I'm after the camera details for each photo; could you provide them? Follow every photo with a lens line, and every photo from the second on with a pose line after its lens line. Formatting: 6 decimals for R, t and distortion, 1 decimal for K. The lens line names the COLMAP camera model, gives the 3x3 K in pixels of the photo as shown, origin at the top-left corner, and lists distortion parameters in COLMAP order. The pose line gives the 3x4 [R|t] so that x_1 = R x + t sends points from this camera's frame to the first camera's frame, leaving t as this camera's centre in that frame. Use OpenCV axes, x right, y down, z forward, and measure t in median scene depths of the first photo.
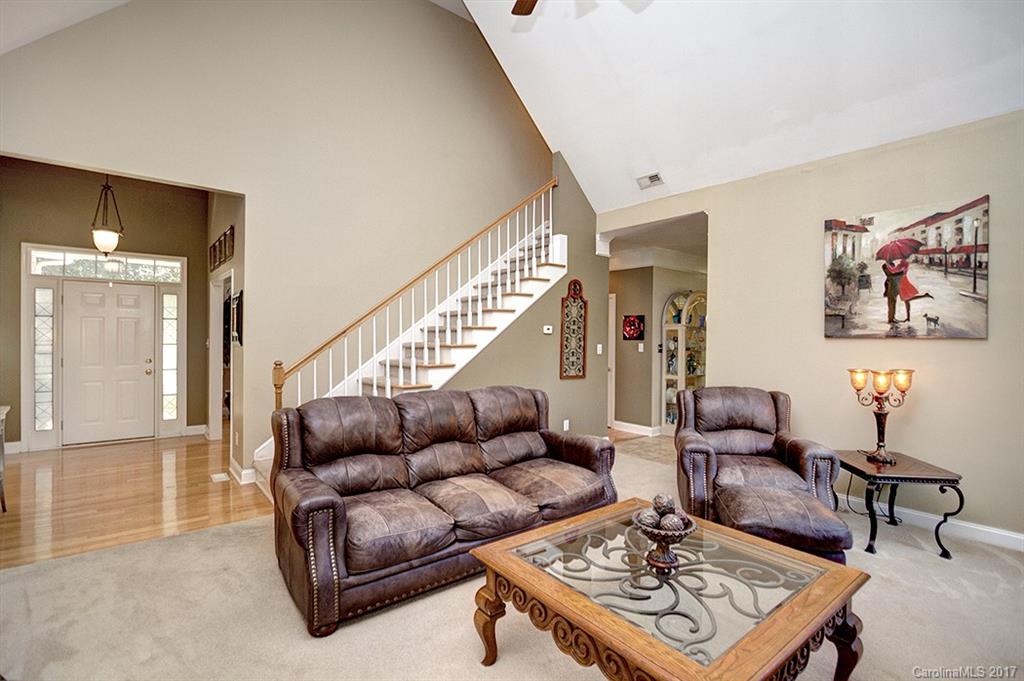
lens RADIAL K [[471.5, 0, 513.0], [0, 471.5, 340.0], [0, 0, 1]] dist [-0.018374, 0.000957]
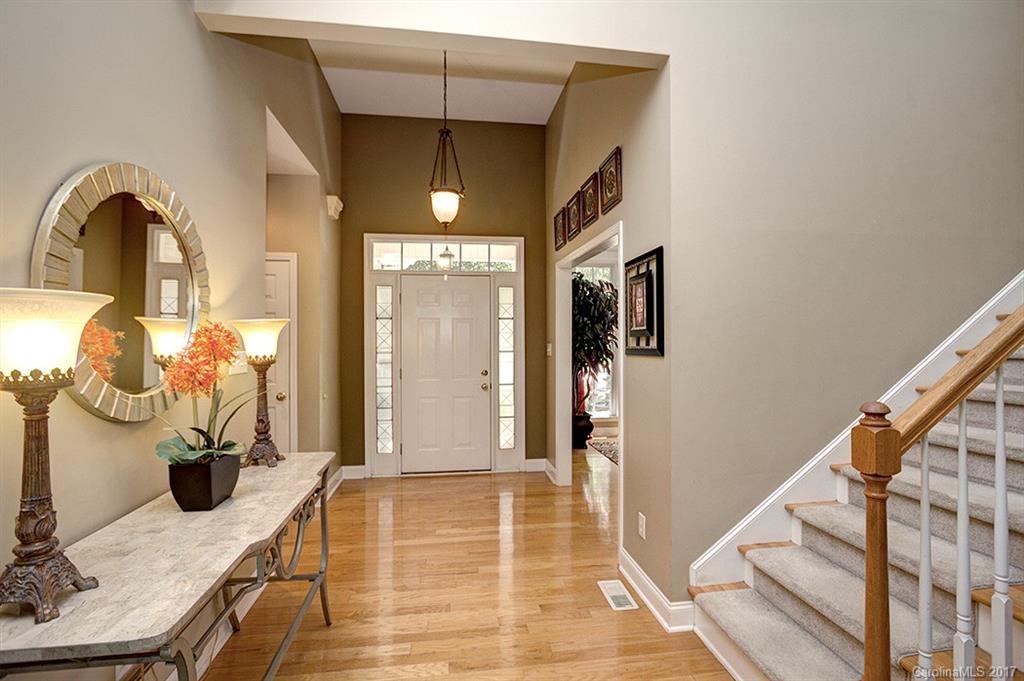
lens RADIAL K [[471.5, 0, 511.4], [0, 471.5, 342.9], [0, 0, 1]] dist [-0.018374, 0.000957]
pose [[0.855082, -0.016126, -0.518241, -0.361399], [0.009965, 0.999843, -0.014671, 0.007135], [0.518396, 0.007381, 0.855109, 0.376944]]
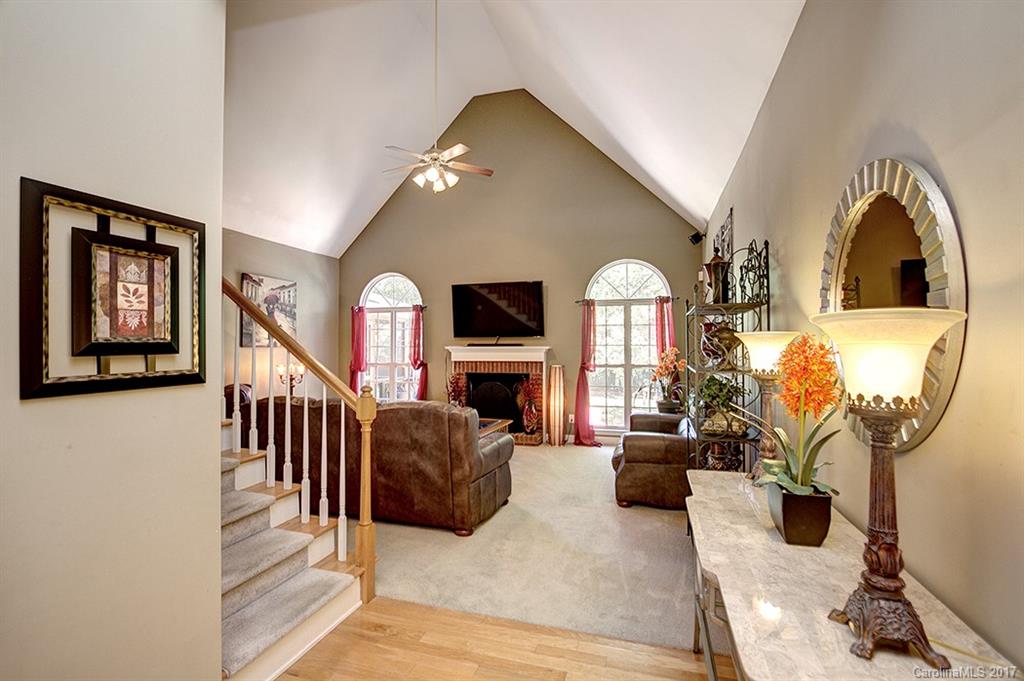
lens RADIAL K [[471.5, 0, 510.1], [0, 471.5, 340.8], [0, 0, 1]] dist [-0.018374, 0.000957]
pose [[-0.561910, 0.001119, 0.827197, -1.254318], [-0.003561, 0.999987, -0.003771, -0.026761], [-0.827191, -0.005065, -0.561899, 1.262282]]
